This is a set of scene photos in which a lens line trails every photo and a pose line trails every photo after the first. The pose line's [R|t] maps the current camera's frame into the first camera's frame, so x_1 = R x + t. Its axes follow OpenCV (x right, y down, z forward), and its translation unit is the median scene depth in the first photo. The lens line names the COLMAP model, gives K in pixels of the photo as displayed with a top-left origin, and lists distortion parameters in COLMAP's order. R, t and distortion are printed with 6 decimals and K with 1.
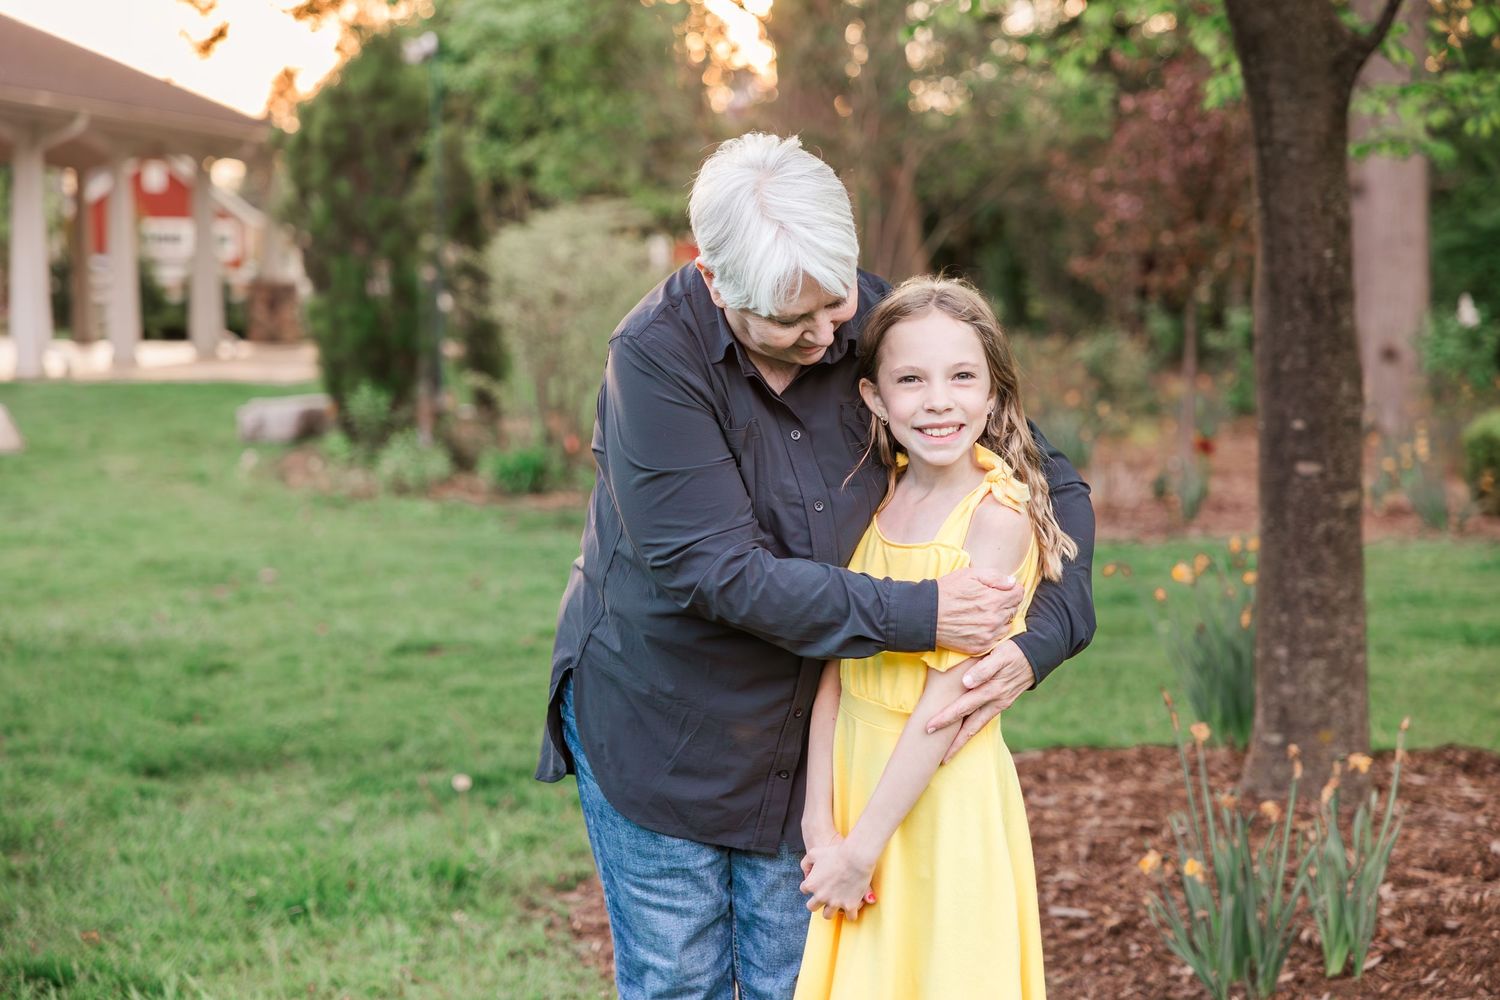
lens RADIAL K [[2804.8, 0, 744.7], [0, 2804.8, 507.6], [0, 0, 1]] dist [0.081395, 0.000000]
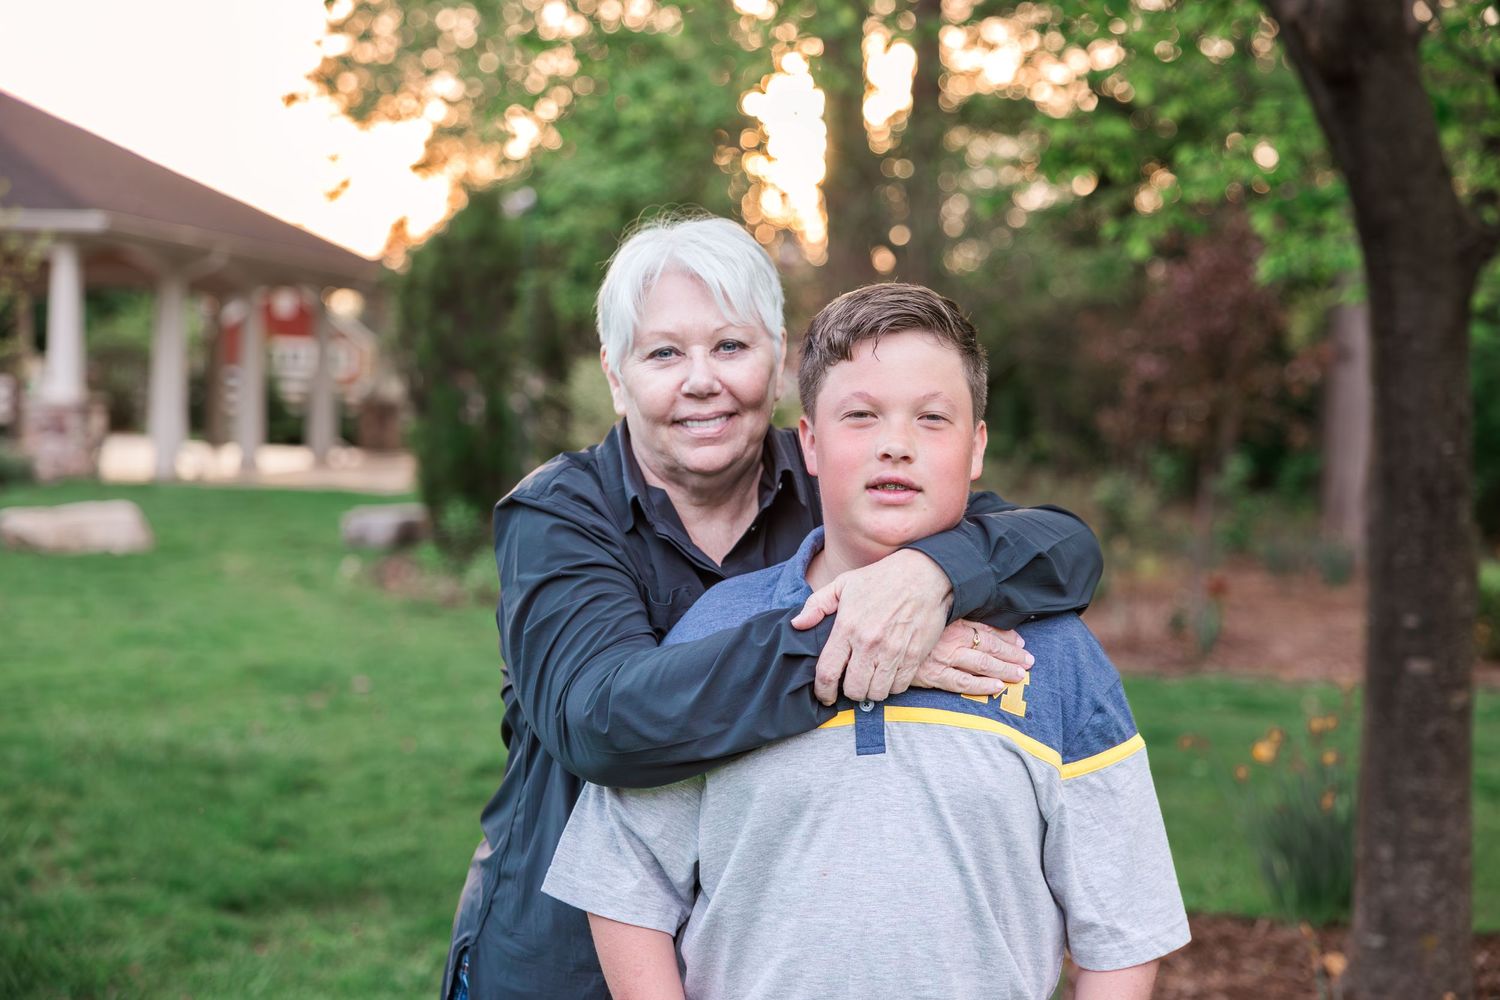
lens RADIAL K [[2315.6, 0, 735.9], [0, 2315.6, 497.5], [0, 0, 1]] dist [0.059297, 0.000000]
pose [[0.999261, 0.035927, -0.013683, -0.018700], [-0.036417, 0.998636, -0.037406, -0.022453], [0.012321, 0.037876, 0.999206, 0.126513]]
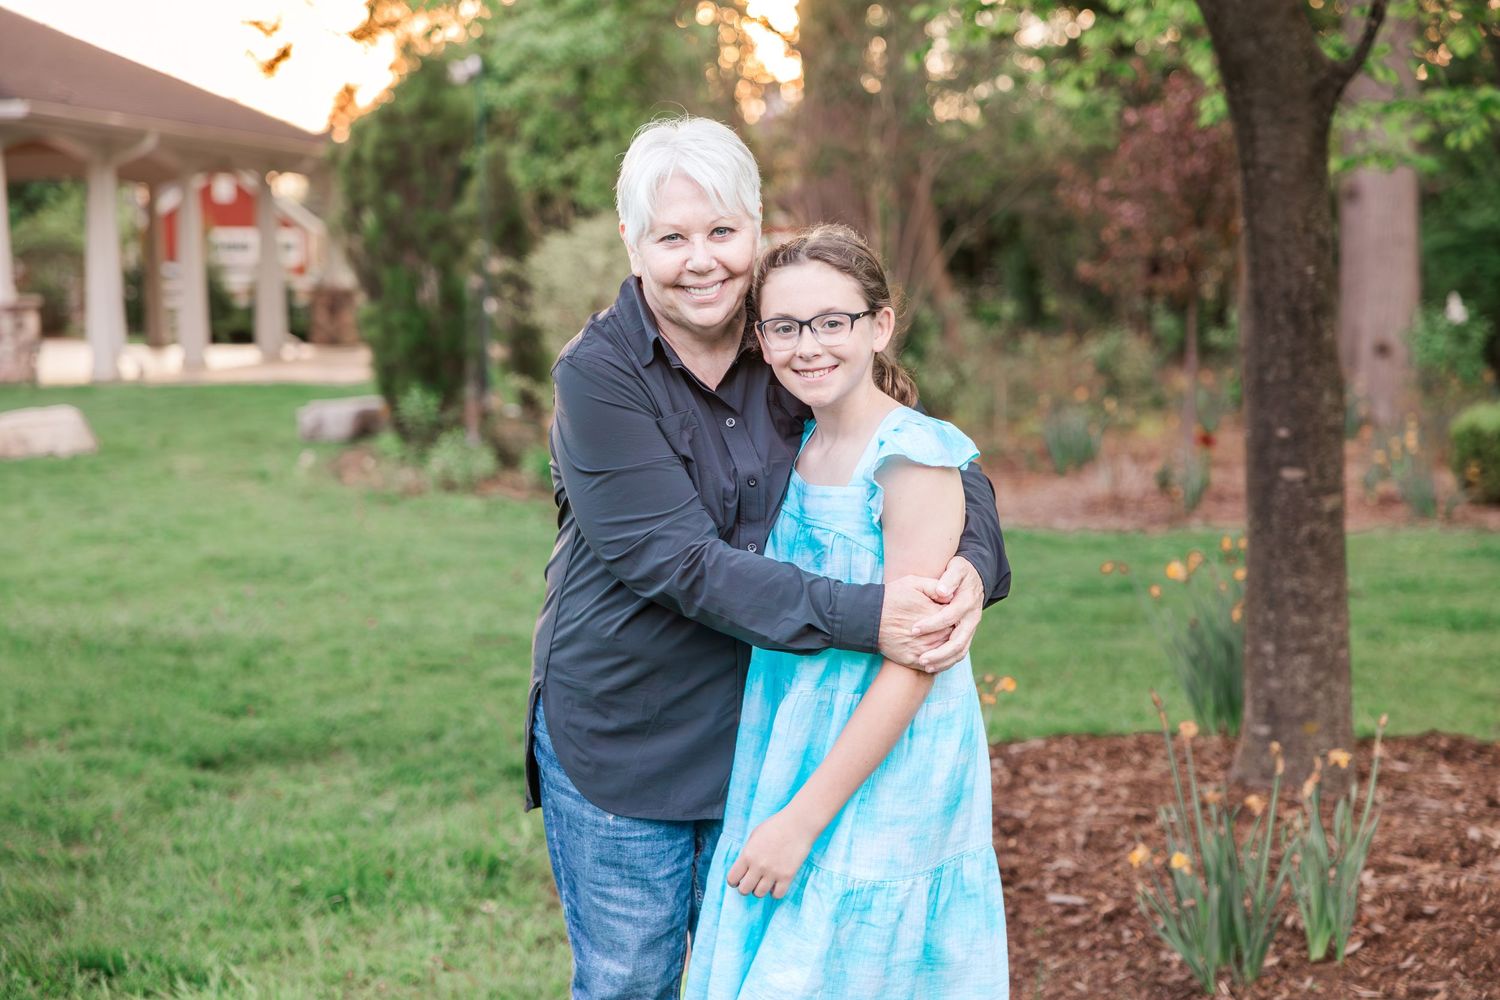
lens RADIAL K [[2628.7, 0, 747.1], [0, 2628.7, 501.8], [0, 0, 1]] dist [0.083195, 0.000000]
pose [[0.999869, -0.007624, -0.014271, 0.006718], [0.007697, 0.999958, 0.005044, -0.006759], [0.014232, -0.005153, 0.999885, 0.006137]]
